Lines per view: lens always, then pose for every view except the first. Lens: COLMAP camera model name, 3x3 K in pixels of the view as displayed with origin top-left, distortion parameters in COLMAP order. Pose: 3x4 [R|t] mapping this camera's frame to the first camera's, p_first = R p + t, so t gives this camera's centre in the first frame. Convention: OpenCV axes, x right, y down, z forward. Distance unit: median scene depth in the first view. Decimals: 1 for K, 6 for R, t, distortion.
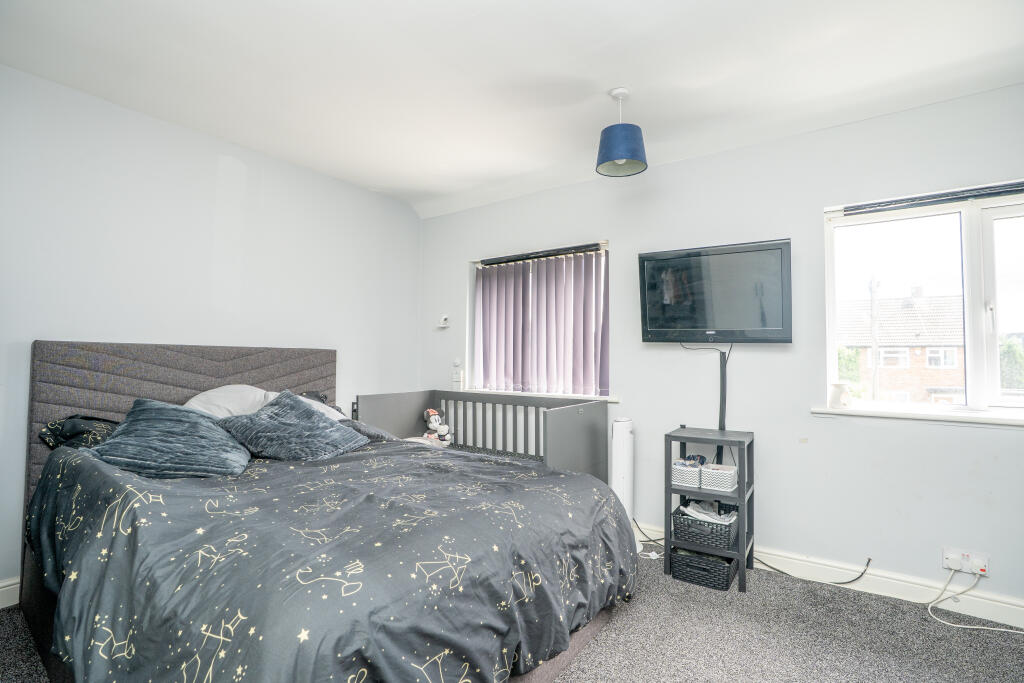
lens RADIAL K [[480.4, 0, 512.5], [0, 480.4, 339.4], [0, 0, 1]] dist [-0.068846, 0.027666]
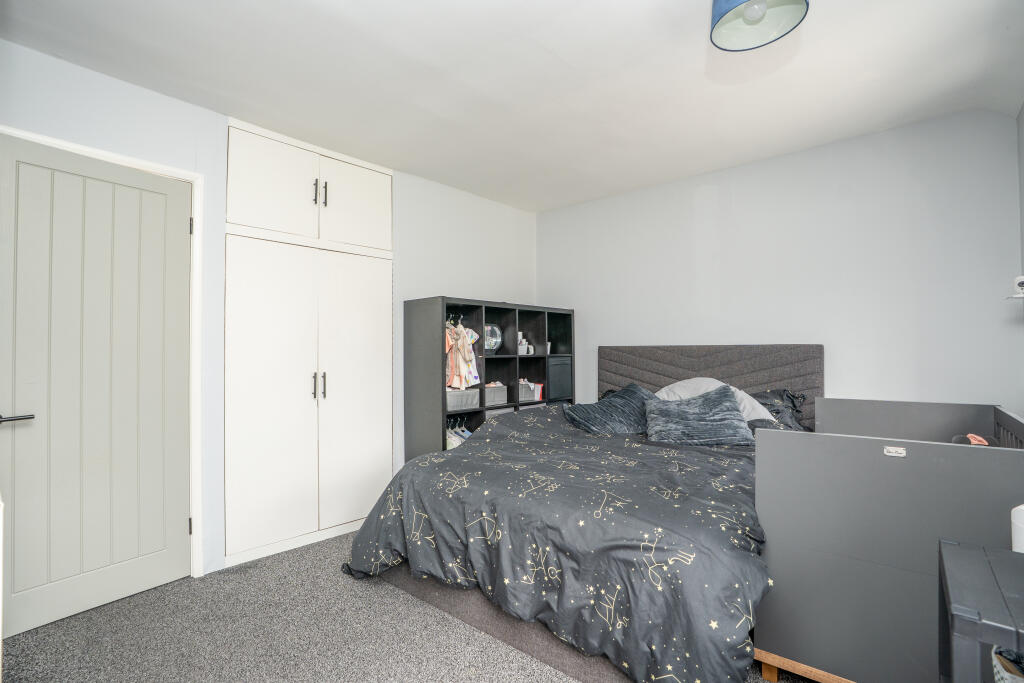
lens RADIAL K [[480.4, 0, 512.5], [0, 480.4, 339.4], [0, 0, 1]] dist [-0.068846, 0.027666]
pose [[-0.090113, -0.036042, -0.995279, 1.456951], [0.042189, 0.998310, -0.039971, 0.057196], [0.995038, -0.045591, -0.088440, 1.311559]]
